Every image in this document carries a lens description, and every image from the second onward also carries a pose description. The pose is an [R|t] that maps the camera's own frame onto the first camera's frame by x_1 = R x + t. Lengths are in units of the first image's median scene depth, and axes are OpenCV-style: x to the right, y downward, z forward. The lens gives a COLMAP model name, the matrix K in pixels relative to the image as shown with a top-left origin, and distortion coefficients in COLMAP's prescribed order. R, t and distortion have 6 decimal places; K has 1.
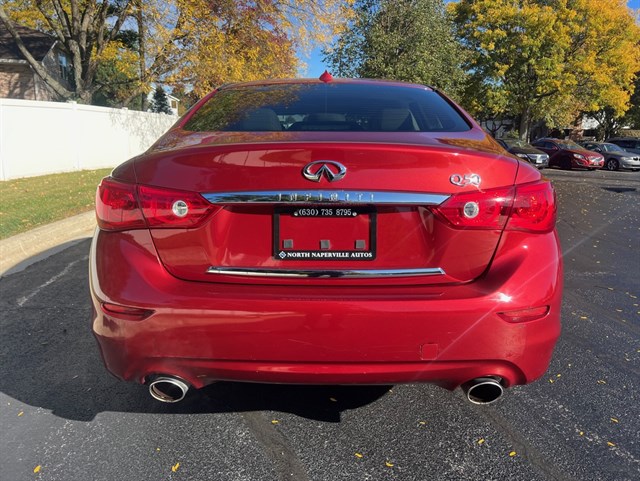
lens RADIAL K [[481.5, 0, 320.0], [0, 481.5, 240.5], [0, 0, 1]] dist [0.072550, -0.088916]
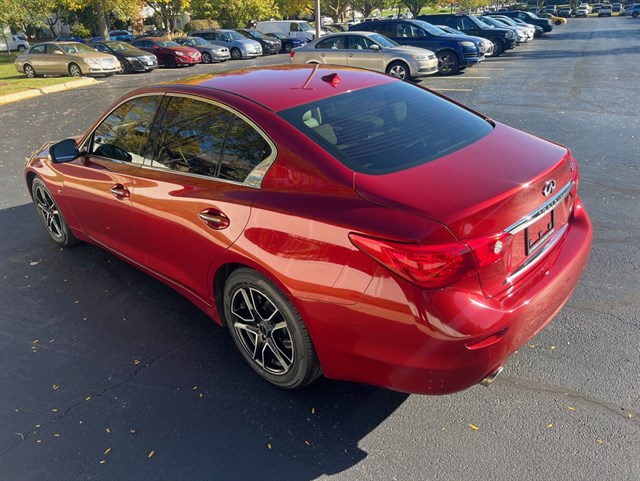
lens RADIAL K [[486.1, 0, 317.2], [0, 486.1, 242.5], [0, 0, 1]] dist [0.031388, -0.036003]
pose [[0.673417, -0.356931, 0.647387, -1.051004], [0.214059, 0.932351, 0.291378, -0.404610], [-0.707594, -0.057640, 0.704265, 0.323745]]
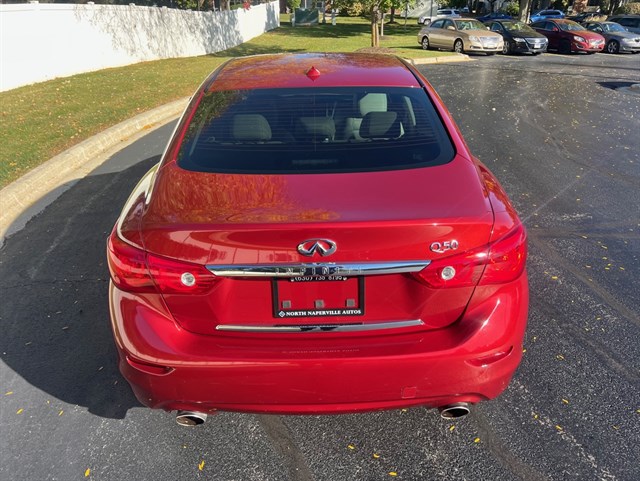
lens RADIAL K [[485.3, 0, 320.0], [0, 485.3, 240.5], [0, 0, 1]] dist [0.043346, -0.048432]
pose [[0.999346, -0.032632, 0.015594, -0.000423], [0.028124, 0.972257, 0.232217, -0.297051], [-0.022739, -0.231627, 0.972539, -0.054949]]
